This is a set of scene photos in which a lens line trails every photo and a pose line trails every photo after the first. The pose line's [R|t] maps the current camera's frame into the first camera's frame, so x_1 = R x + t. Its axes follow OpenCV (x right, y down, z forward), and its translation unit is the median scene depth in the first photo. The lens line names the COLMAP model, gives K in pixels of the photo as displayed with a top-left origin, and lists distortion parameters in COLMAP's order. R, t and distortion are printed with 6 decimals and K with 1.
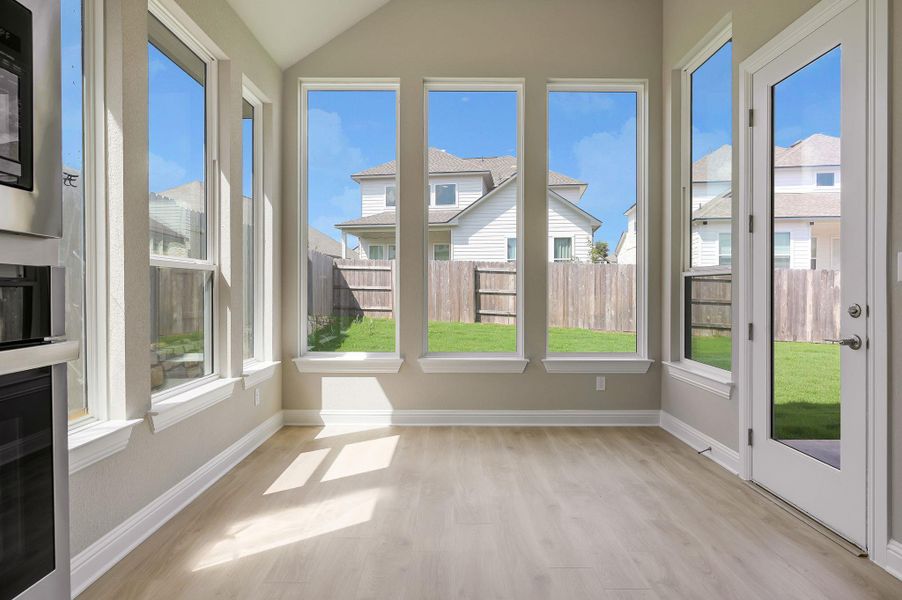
lens RADIAL K [[490.9, 0, 448.6], [0, 490.9, 294.6], [0, 0, 1]] dist [-0.009578, 0.001637]
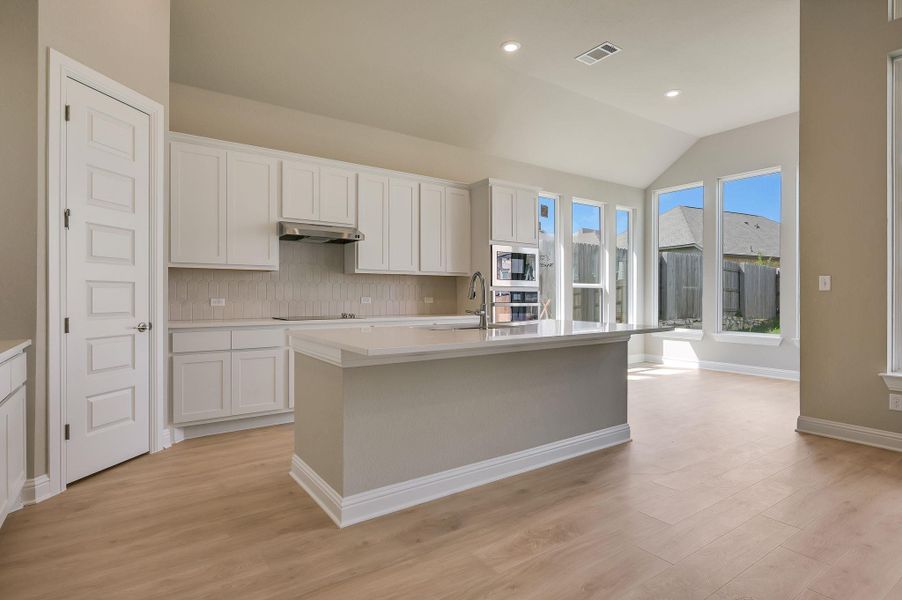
lens RADIAL K [[462.7, 0, 449.6], [0, 462.7, 294.6], [0, 0, 1]] dist [-0.004279, -0.001063]
pose [[0.577338, -0.004375, -0.816494, 0.244094], [-0.007235, 0.999919, -0.010473, 0.003872], [0.816473, 0.011954, 0.577259, -0.247863]]
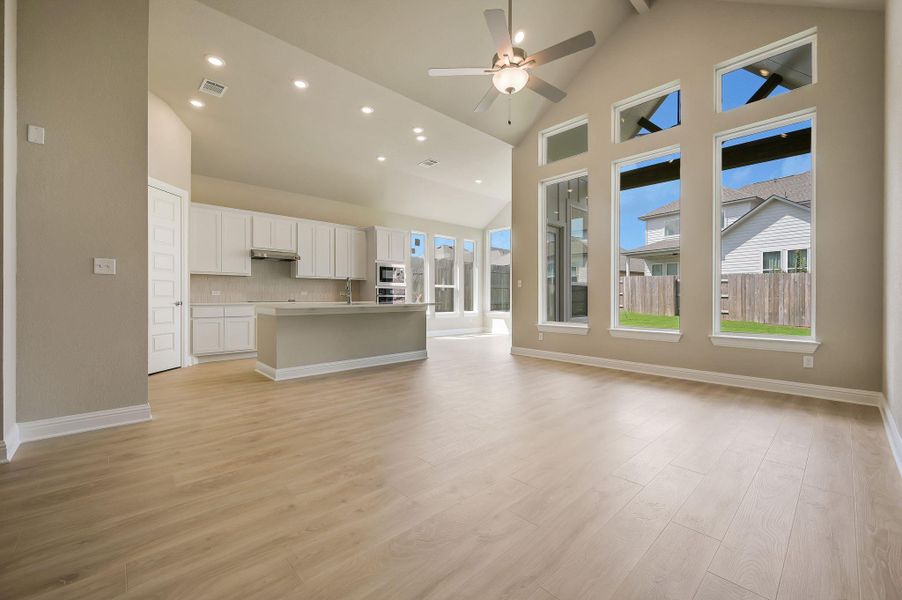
lens RADIAL K [[365.7, 0, 448.1], [0, 365.7, 297.6], [0, 0, 1]] dist [-0.000888, 0.000049]
pose [[0.677732, -0.001342, -0.735308, 0.424128], [-0.006548, 0.999948, -0.007860, 0.014226], [0.735280, 0.010141, 0.677687, -0.289907]]
